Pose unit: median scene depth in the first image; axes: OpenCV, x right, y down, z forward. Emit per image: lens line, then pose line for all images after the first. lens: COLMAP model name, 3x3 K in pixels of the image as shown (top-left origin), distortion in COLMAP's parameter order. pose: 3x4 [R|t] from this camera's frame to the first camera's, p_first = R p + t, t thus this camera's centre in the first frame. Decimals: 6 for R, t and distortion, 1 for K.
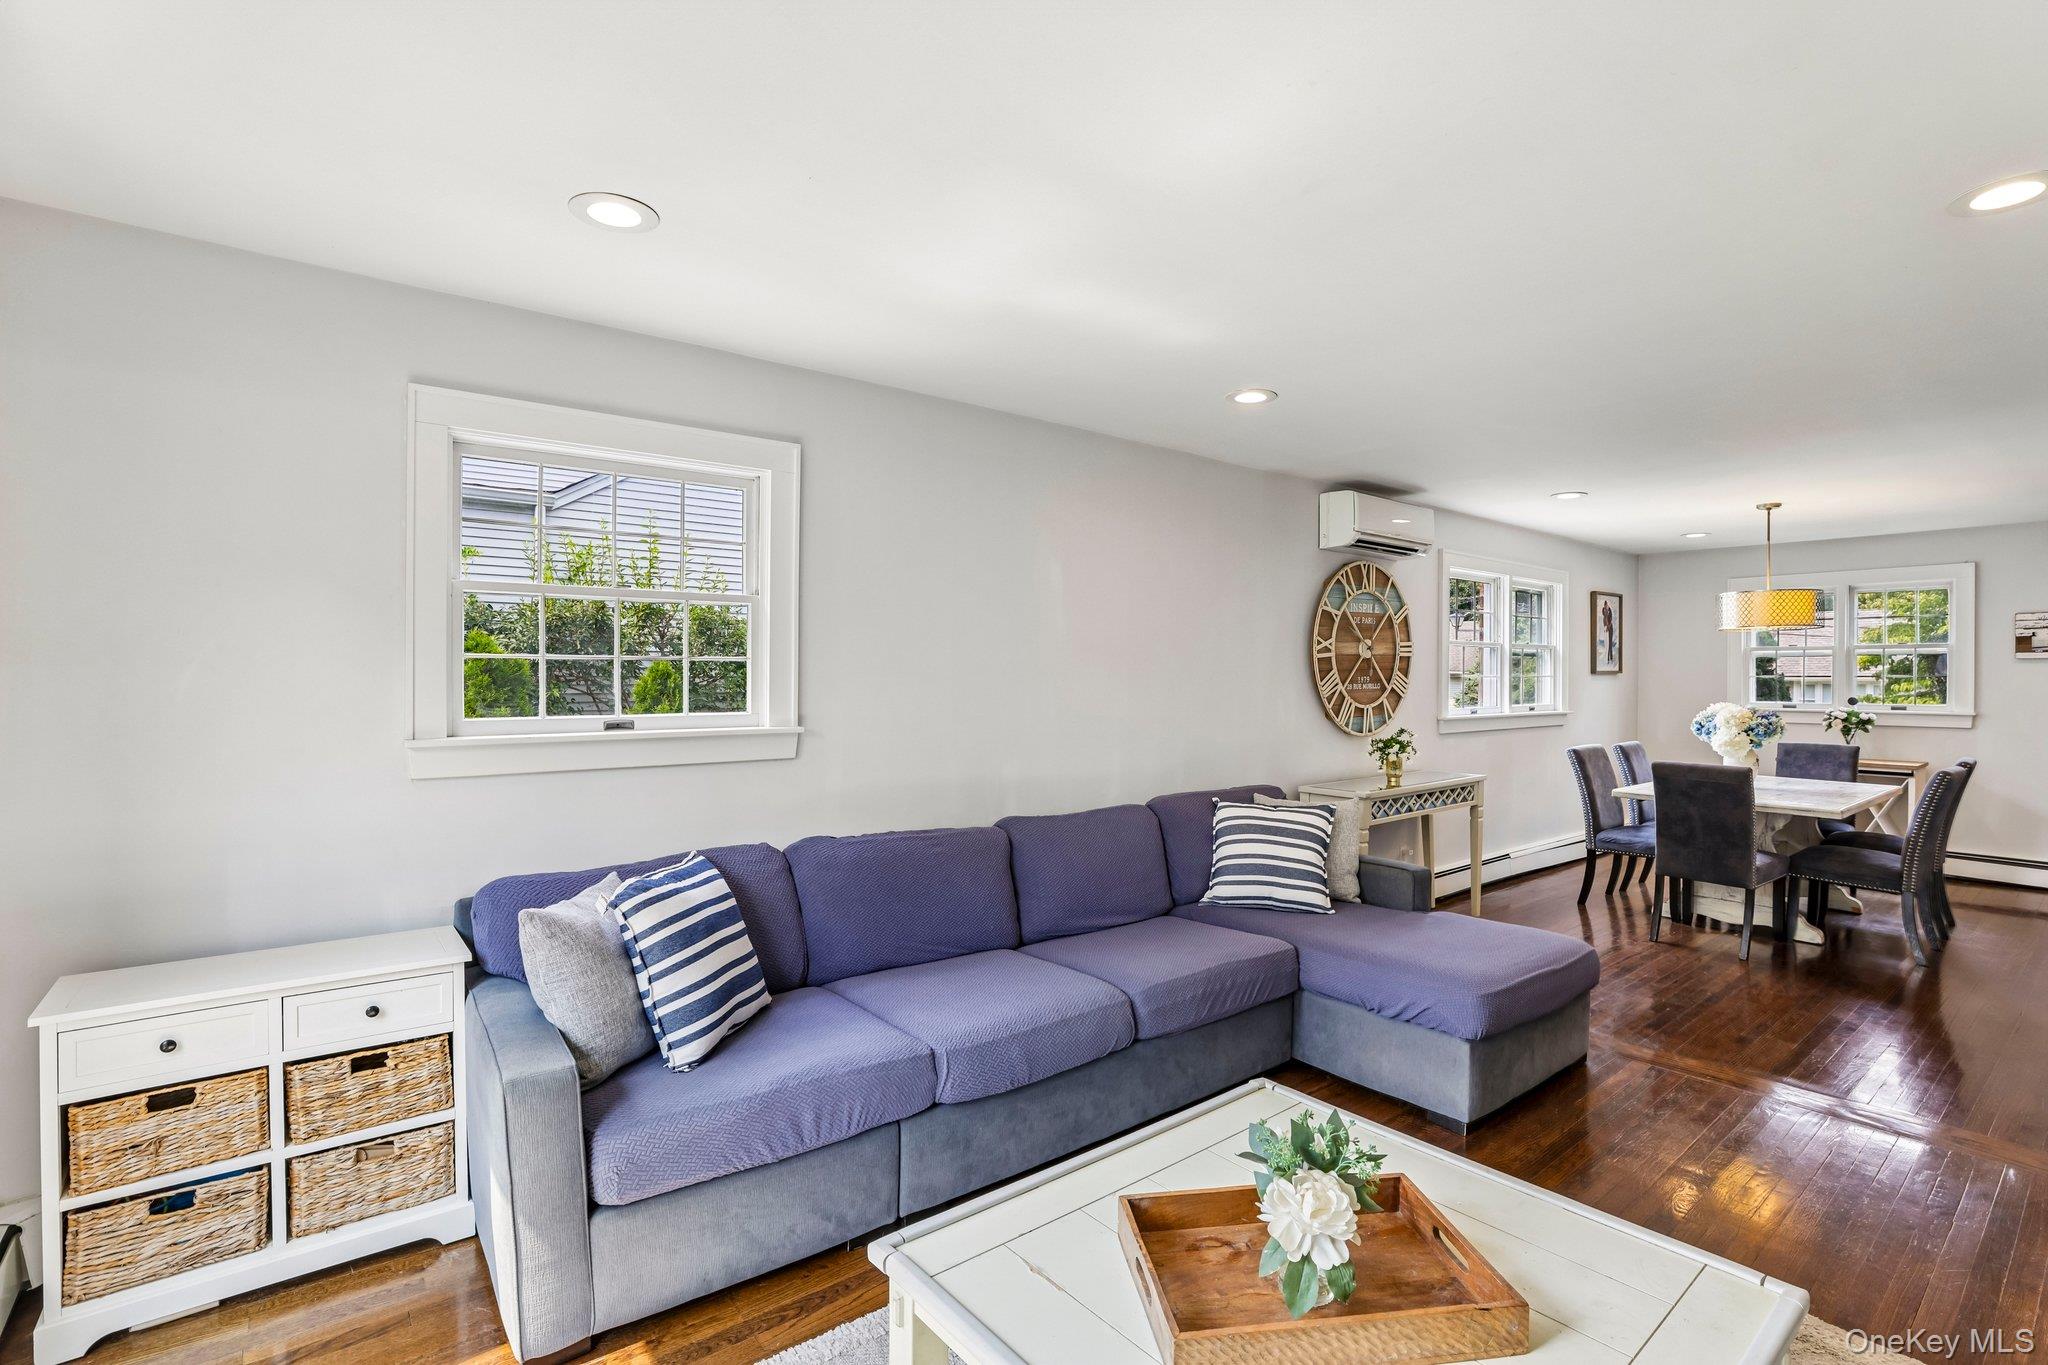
lens RADIAL K [[945.0, 0, 1034.1], [0, 945.0, 679.8], [0, 0, 1]] dist [-0.005926, 0.000015]
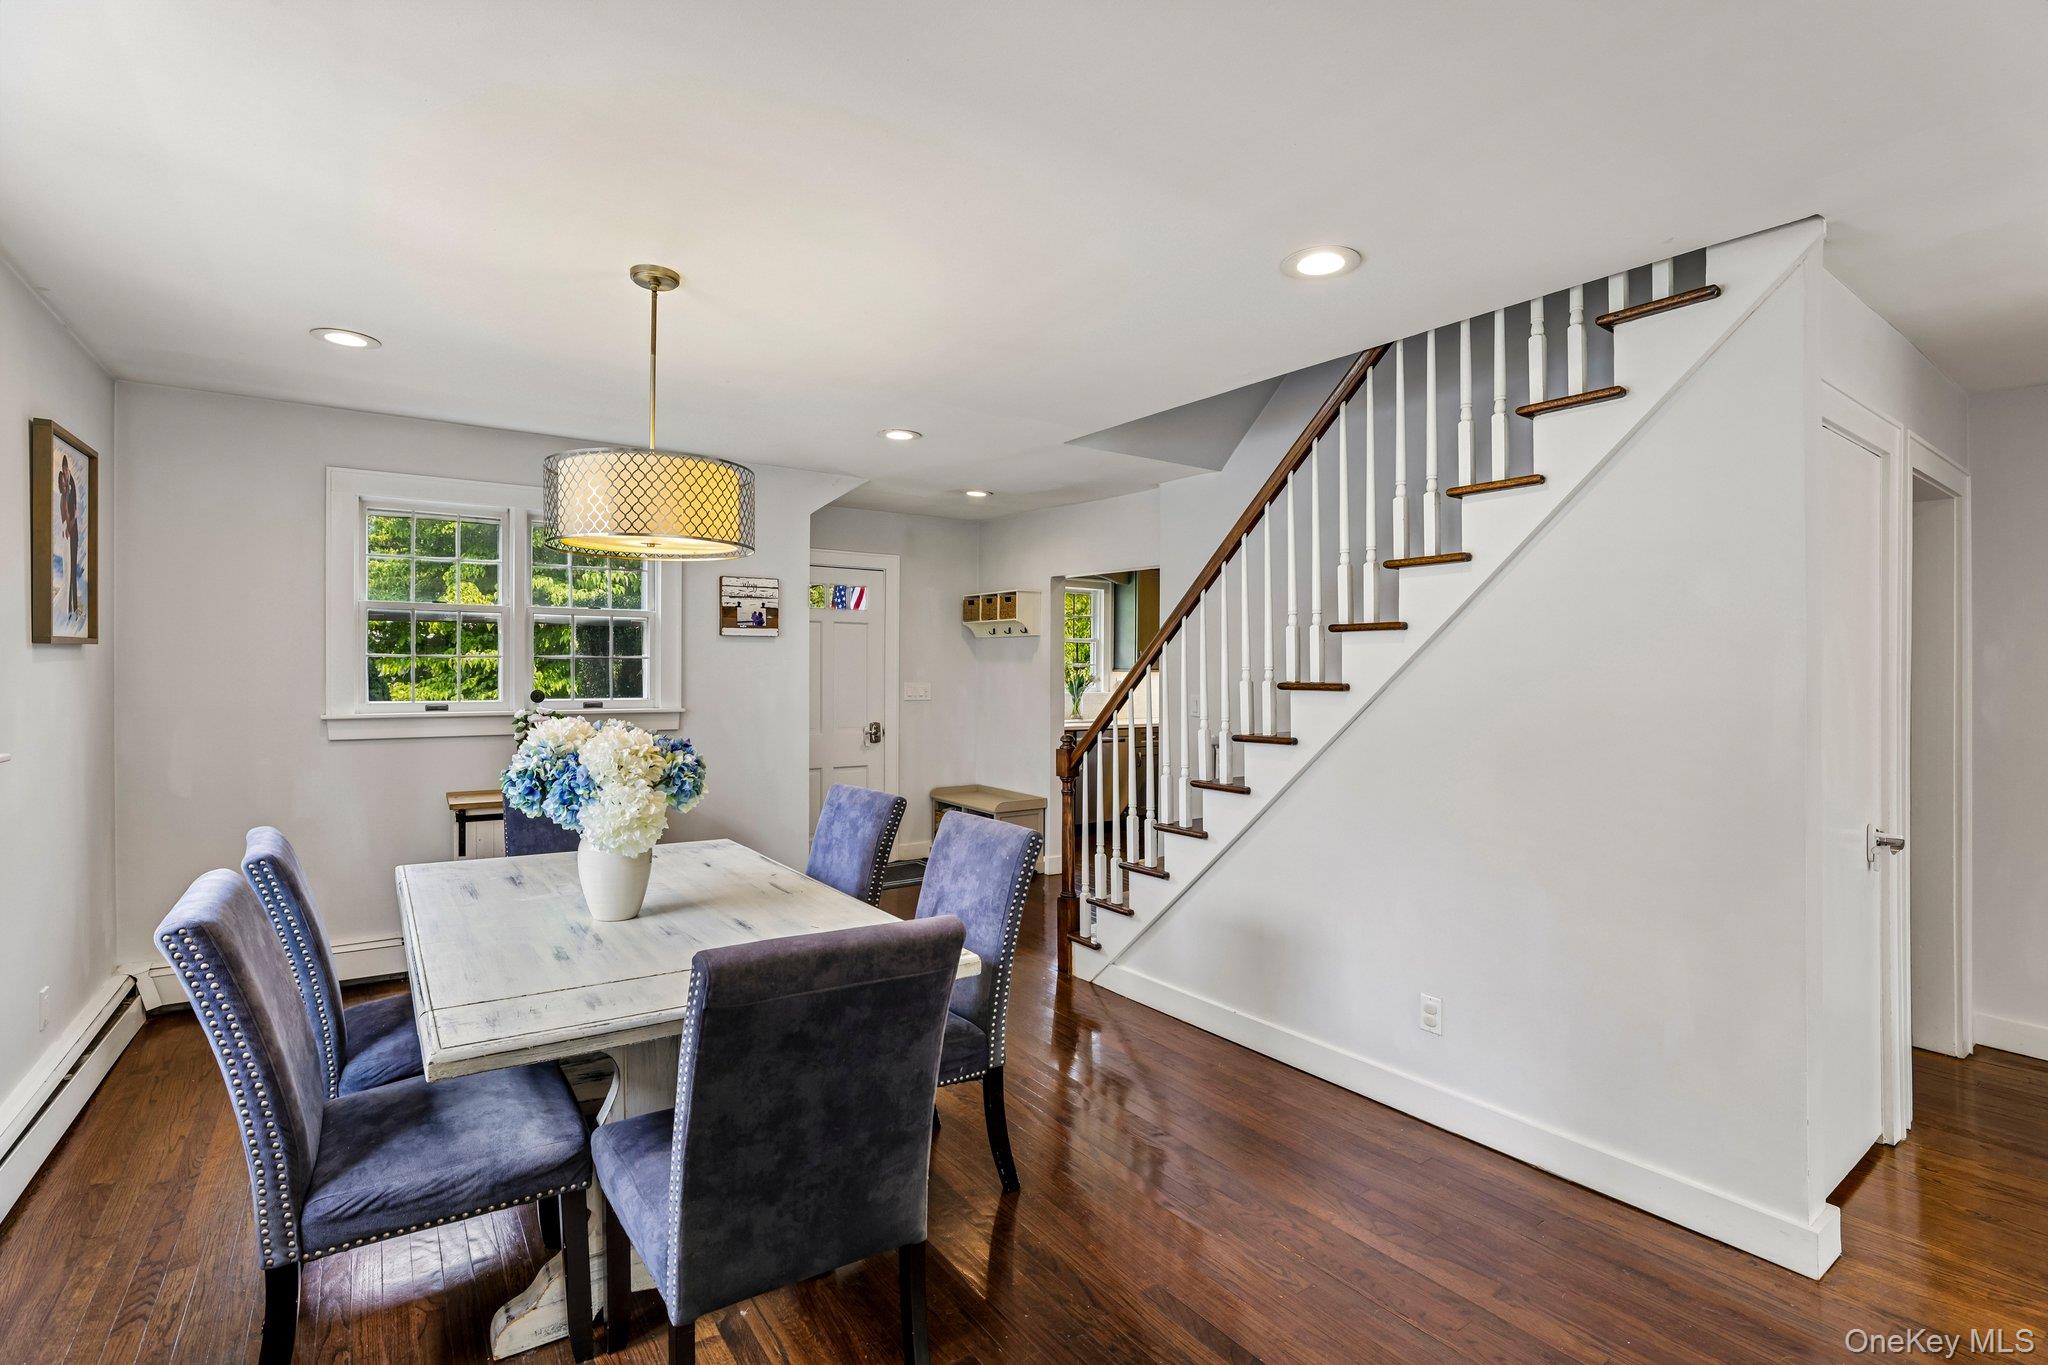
lens RADIAL K [[945.0, 0, 1020.9], [0, 945.0, 677.6], [0, 0, 1]] dist [-0.005926, 0.000015]
pose [[0.072869, -0.013965, 0.997244, 0.252051], [-0.006294, 0.999876, 0.014462, -0.000864], [-0.997322, -0.007331, 0.072772, 0.586863]]
